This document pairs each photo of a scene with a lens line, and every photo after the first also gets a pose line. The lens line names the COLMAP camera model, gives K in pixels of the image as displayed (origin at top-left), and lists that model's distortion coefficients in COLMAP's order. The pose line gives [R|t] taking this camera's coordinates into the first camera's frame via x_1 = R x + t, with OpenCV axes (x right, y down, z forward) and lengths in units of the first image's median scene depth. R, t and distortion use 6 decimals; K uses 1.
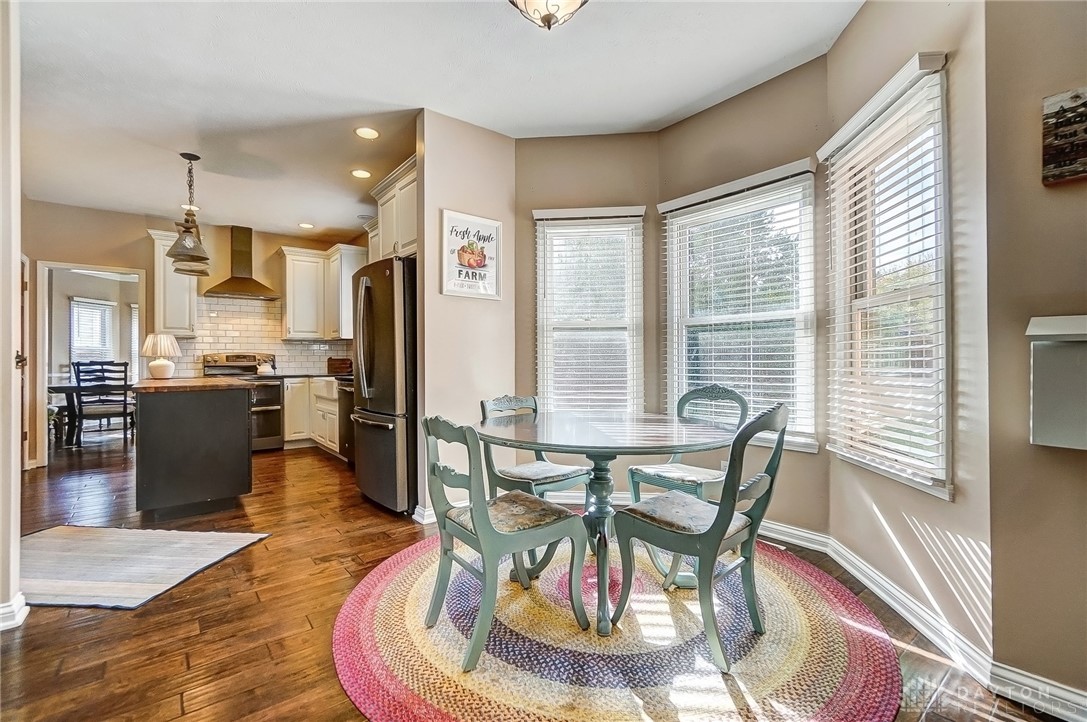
lens RADIAL K [[467.2, 0, 534.1], [0, 467.2, 358.1], [0, 0, 1]] dist [-0.006204, 0.003123]
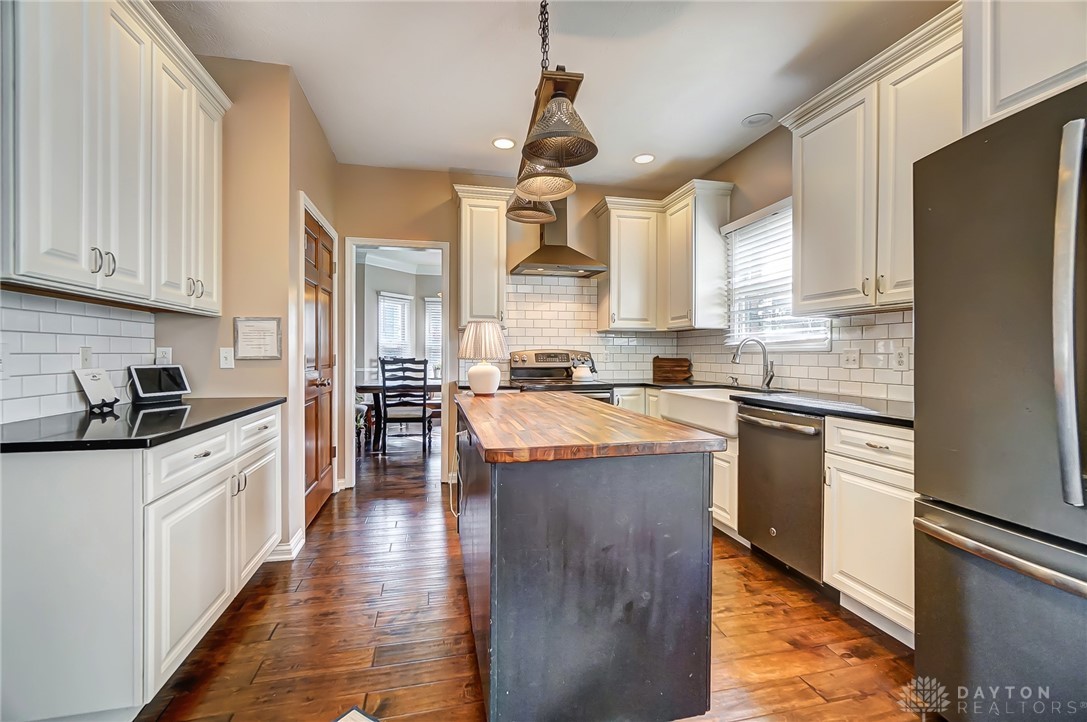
lens RADIAL K [[467.2, 0, 548.1], [0, 467.2, 356.2], [0, 0, 1]] dist [-0.006204, 0.003123]
pose [[0.905961, 0.010371, -0.423235, -0.312360], [-0.006501, 0.999923, 0.010586, -0.008419], [0.423312, -0.006839, 0.905958, 0.320817]]
